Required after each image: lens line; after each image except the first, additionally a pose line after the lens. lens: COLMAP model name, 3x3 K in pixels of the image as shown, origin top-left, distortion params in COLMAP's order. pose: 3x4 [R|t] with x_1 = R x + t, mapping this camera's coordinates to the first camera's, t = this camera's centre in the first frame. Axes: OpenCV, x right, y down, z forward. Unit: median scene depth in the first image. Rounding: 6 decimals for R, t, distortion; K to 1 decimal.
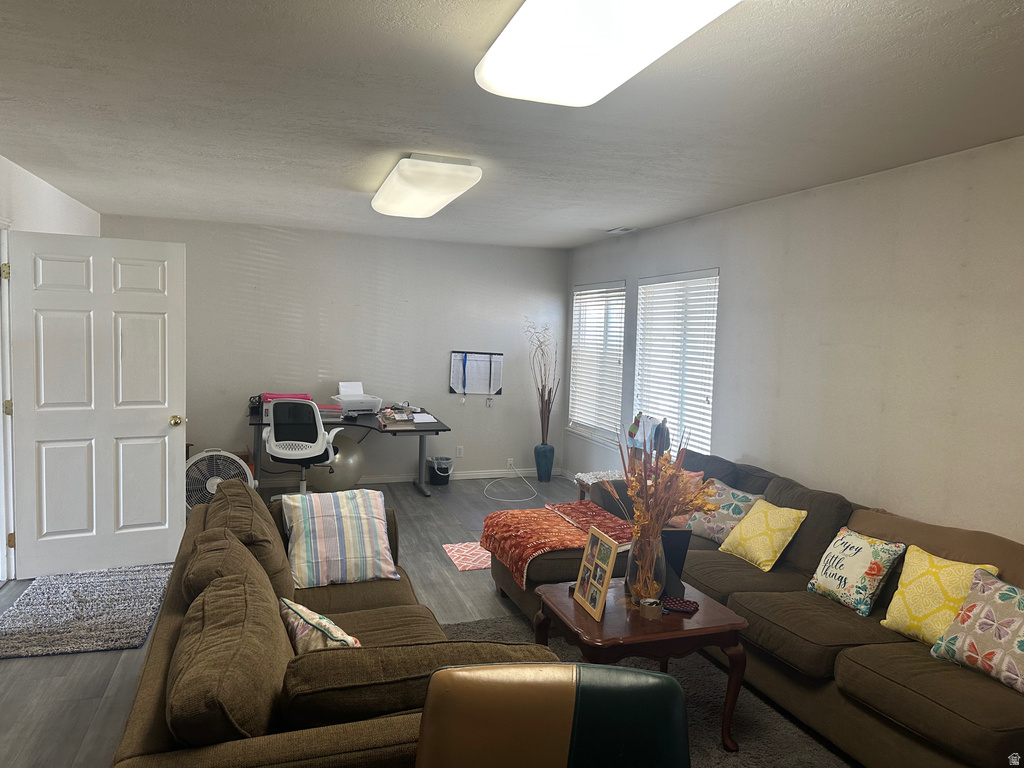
lens RADIAL K [[715.0, 0, 513.5], [0, 715.0, 380.7], [0, 0, 1]] dist [0.159829, -0.226790]
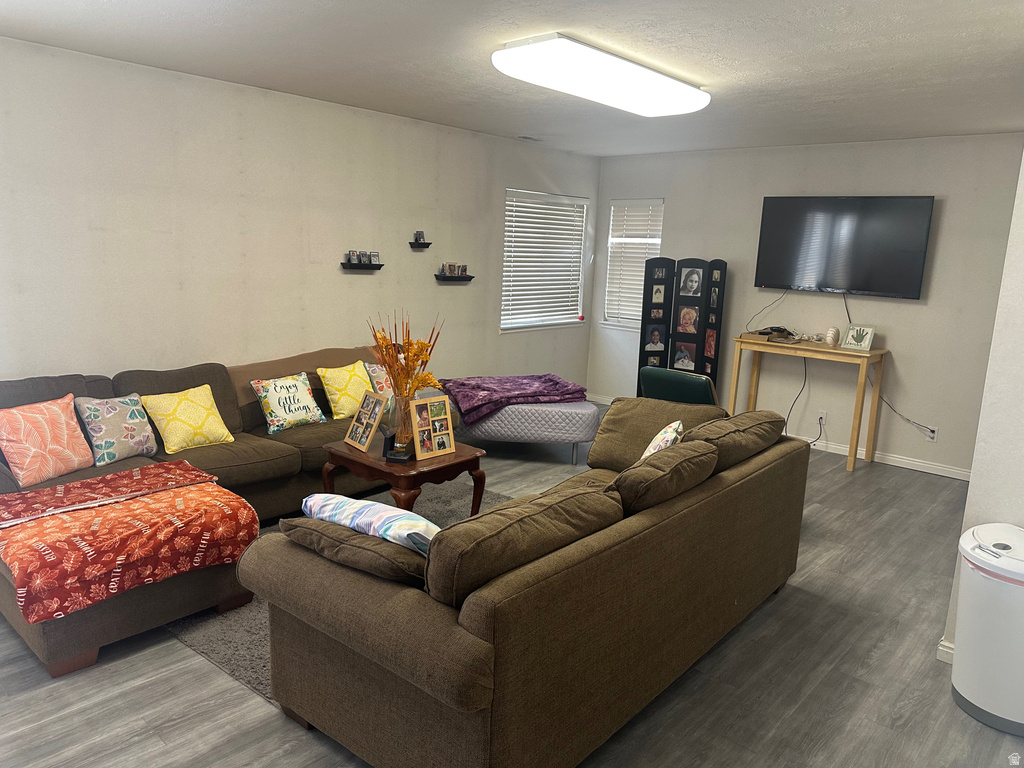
lens RADIAL K [[715.0, 0, 513.5], [0, 715.0, 380.7], [0, 0, 1]] dist [0.159829, -0.226790]
pose [[-0.490500, -0.209794, 0.845811, -0.733946], [0.008493, 0.969392, 0.245373, -0.093309], [-0.871400, 0.127539, -0.473705, 1.050158]]
